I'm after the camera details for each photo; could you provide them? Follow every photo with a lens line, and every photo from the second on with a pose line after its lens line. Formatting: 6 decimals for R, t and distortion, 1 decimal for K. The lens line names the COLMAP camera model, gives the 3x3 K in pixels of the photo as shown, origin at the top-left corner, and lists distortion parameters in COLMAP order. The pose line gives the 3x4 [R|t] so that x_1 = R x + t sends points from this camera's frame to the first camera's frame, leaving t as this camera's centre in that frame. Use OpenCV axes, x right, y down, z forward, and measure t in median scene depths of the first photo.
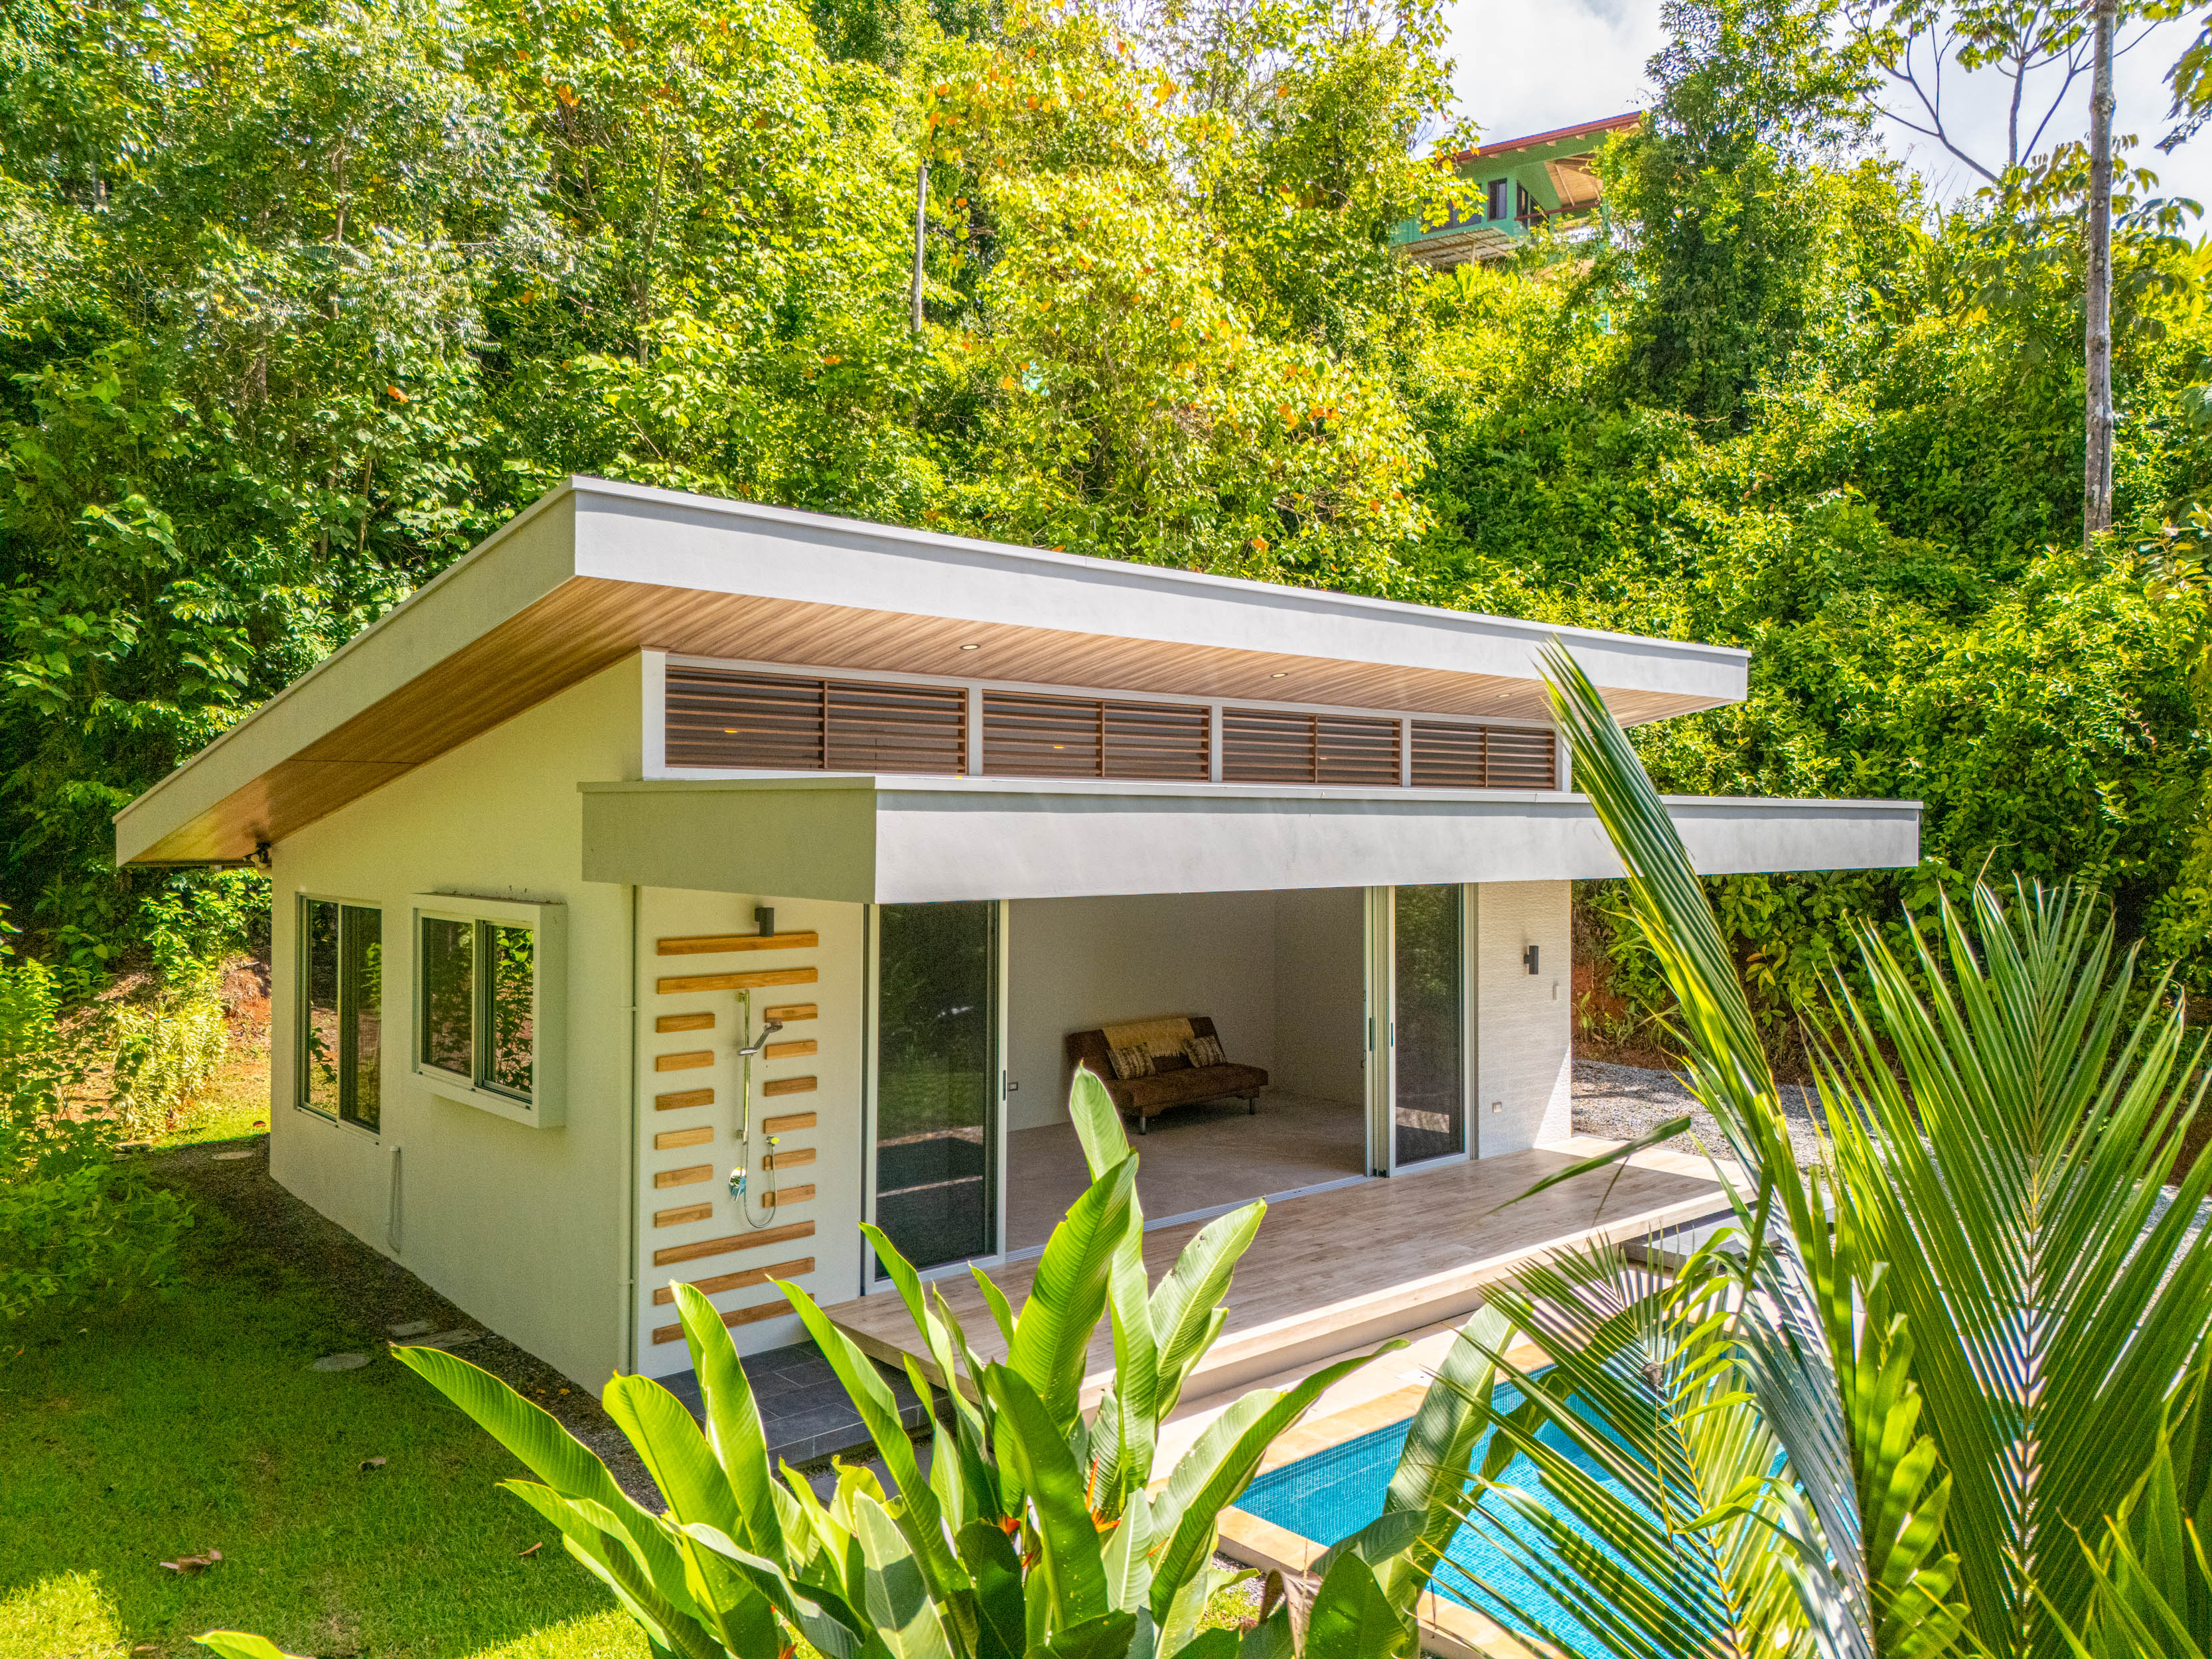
lens RADIAL K [[1563.1, 0, 1106.0], [0, 1563.1, 829.5], [0, 0, 1]] dist [0.026613, -0.006403]
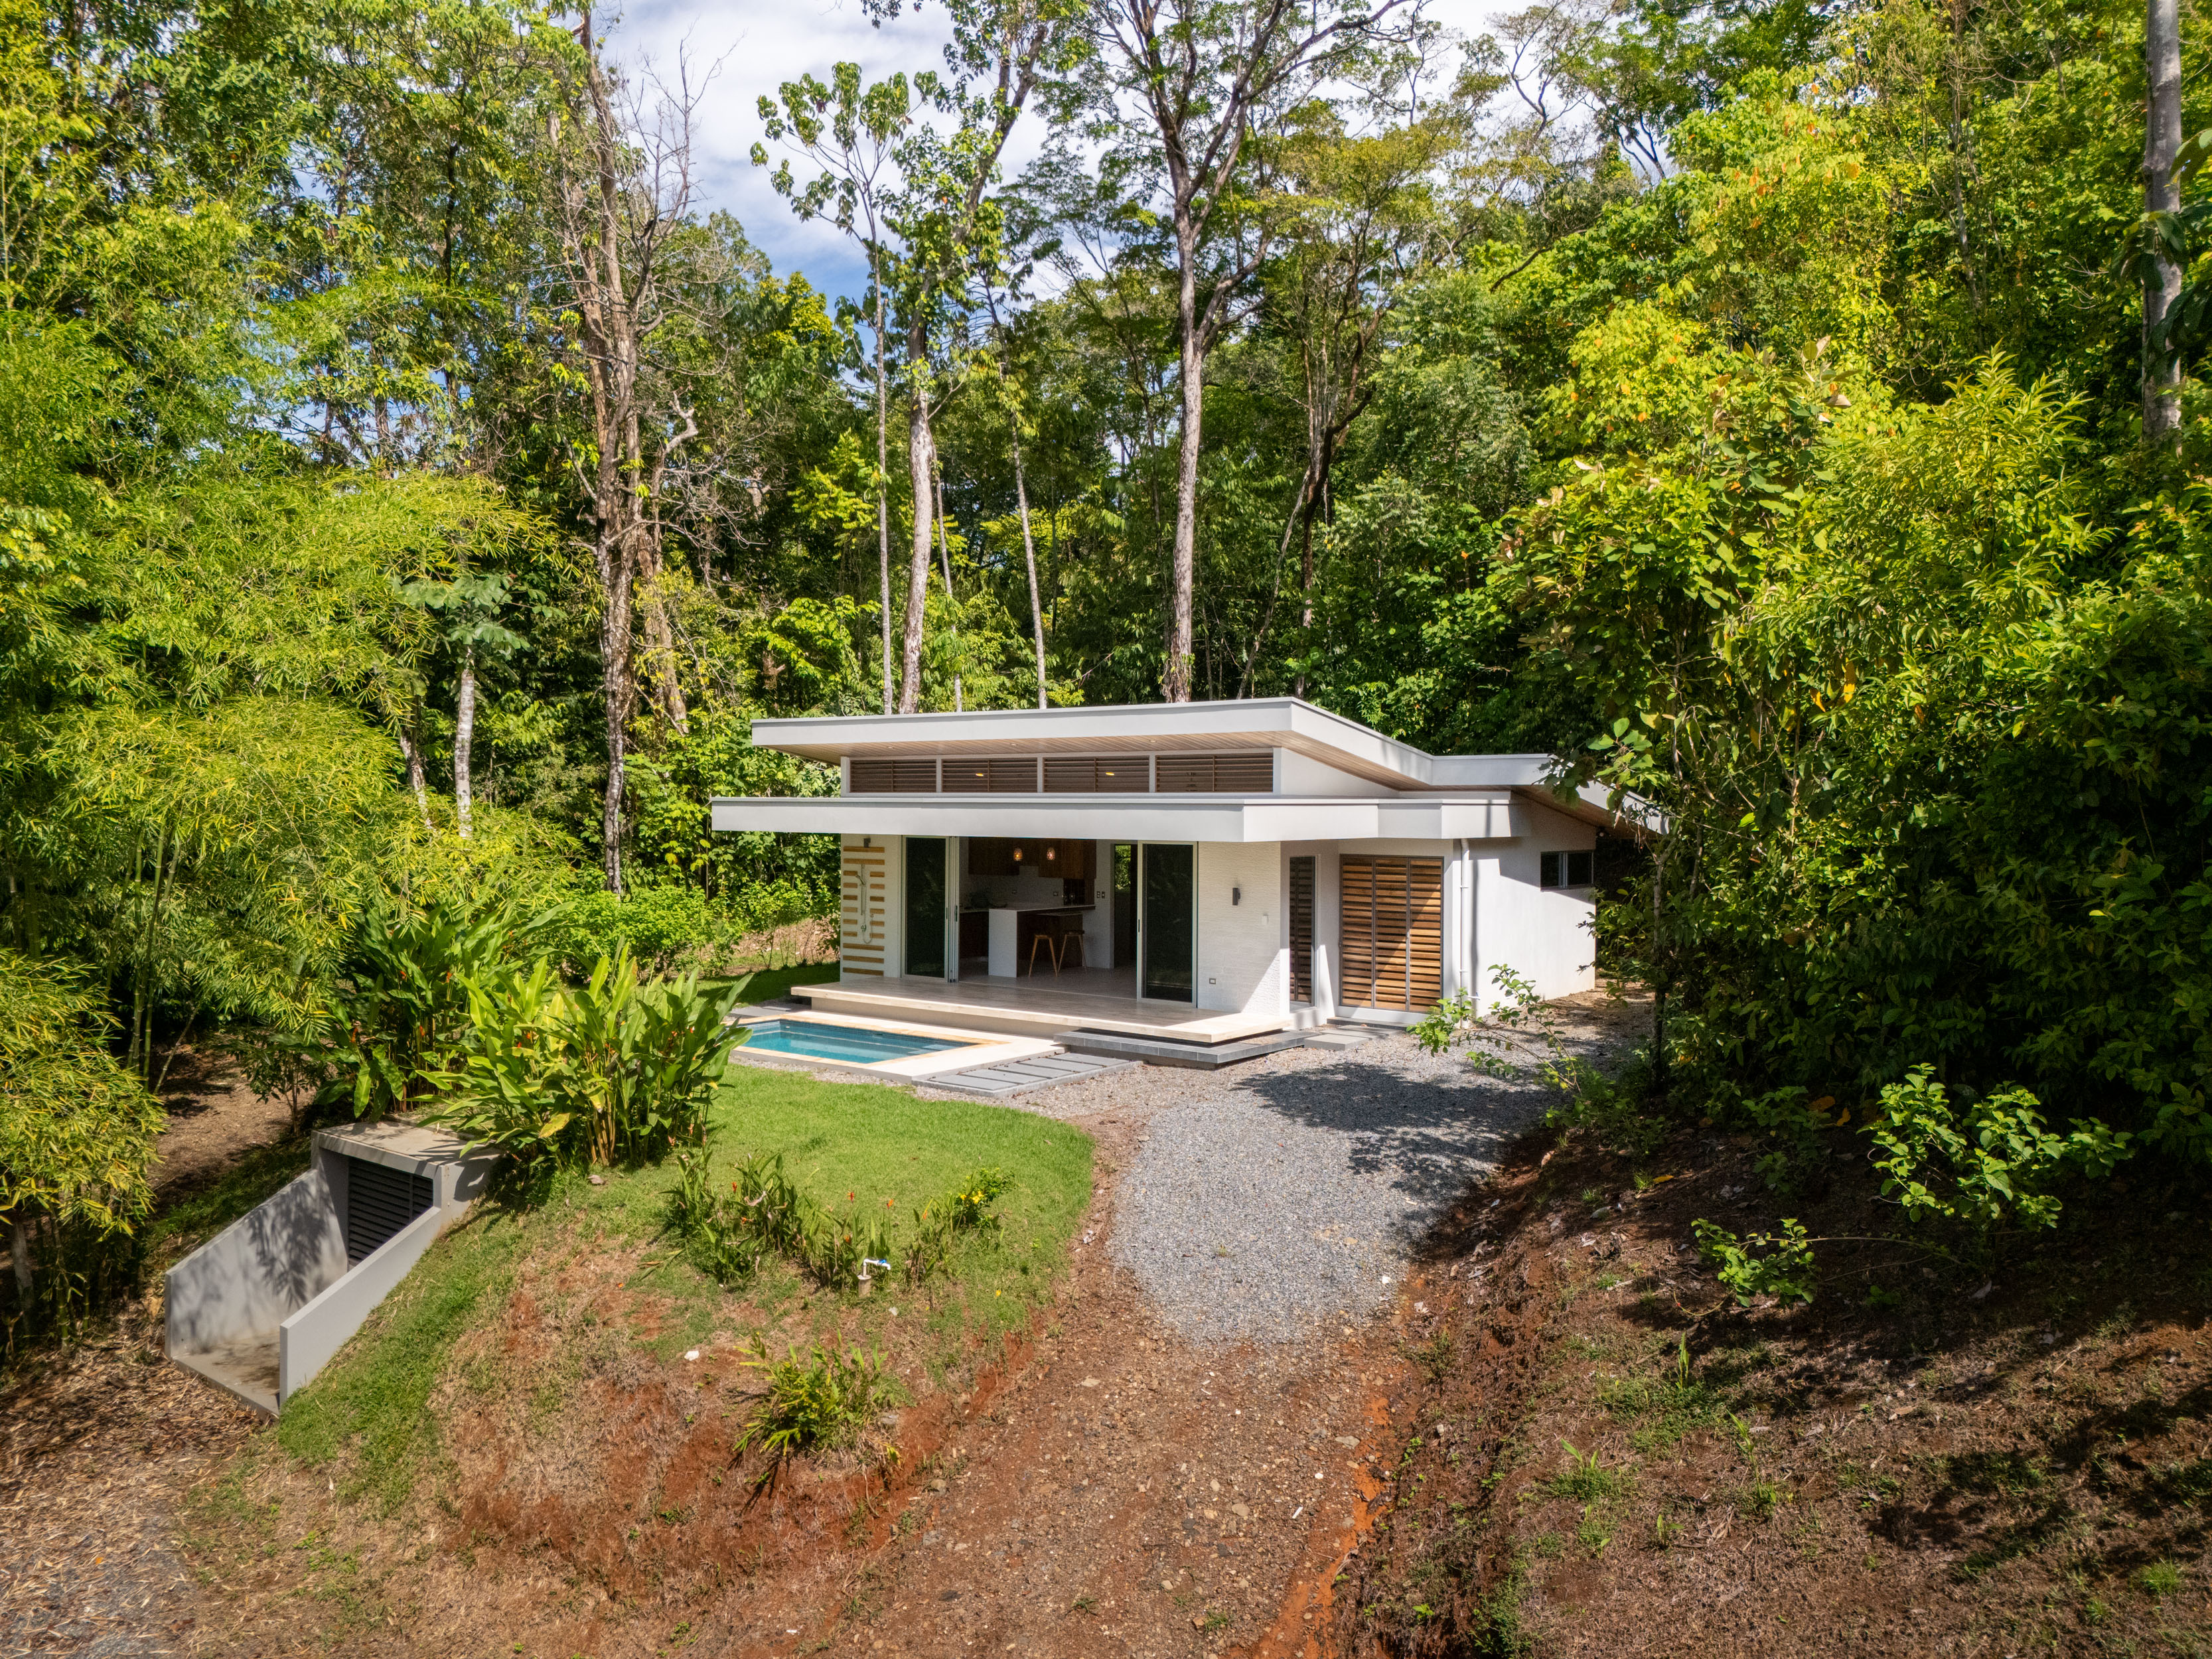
lens RADIAL K [[1563.1, 0, 1106.0], [0, 1563.1, 829.5], [0, 0, 1]] dist [0.026613, -0.006403]
pose [[0.222289, 0.016486, -0.974841, 2.303851], [0.001646, 0.999849, 0.017284, -0.015252], [0.974979, -0.005446, 0.222228, 0.635797]]
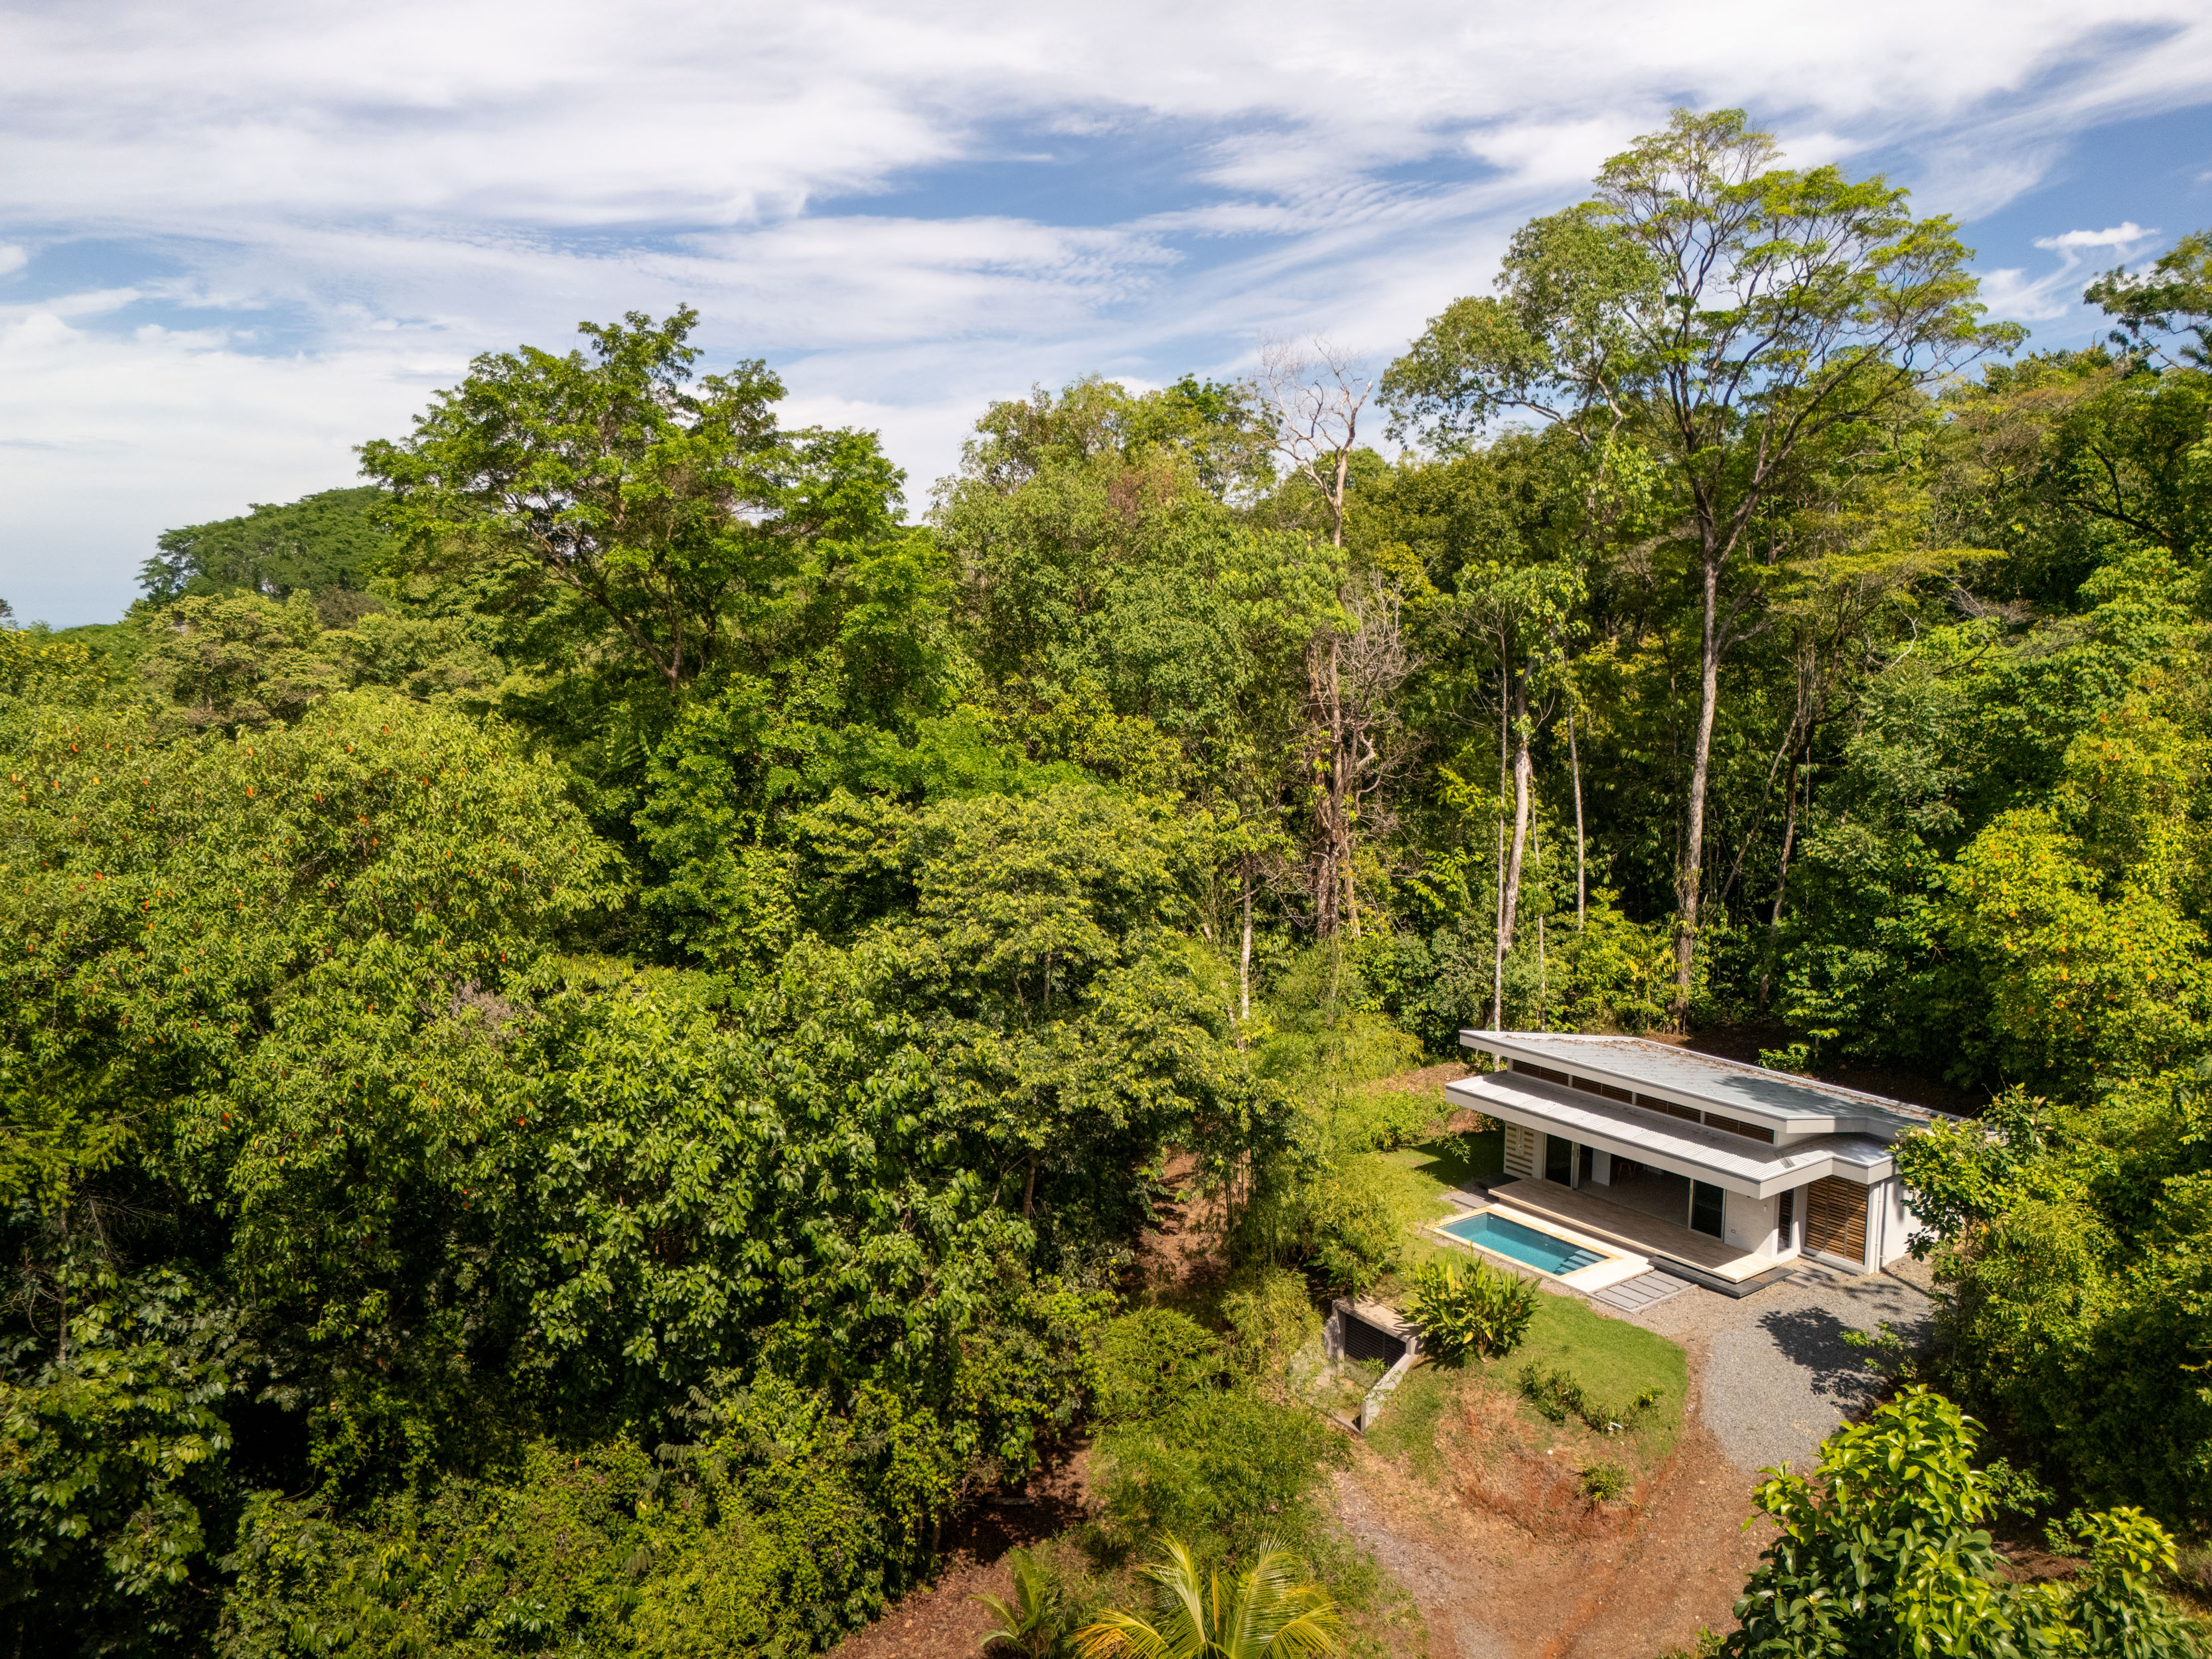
lens RADIAL K [[1563.1, 0, 1106.0], [0, 1563.1, 829.5], [0, 0, 1]] dist [0.026613, -0.006403]
pose [[-0.041890, 0.129623, -0.990678, 4.201162], [0.002771, 0.991560, 0.129621, -1.308351], [0.999118, 0.002685, -0.041895, -0.192882]]
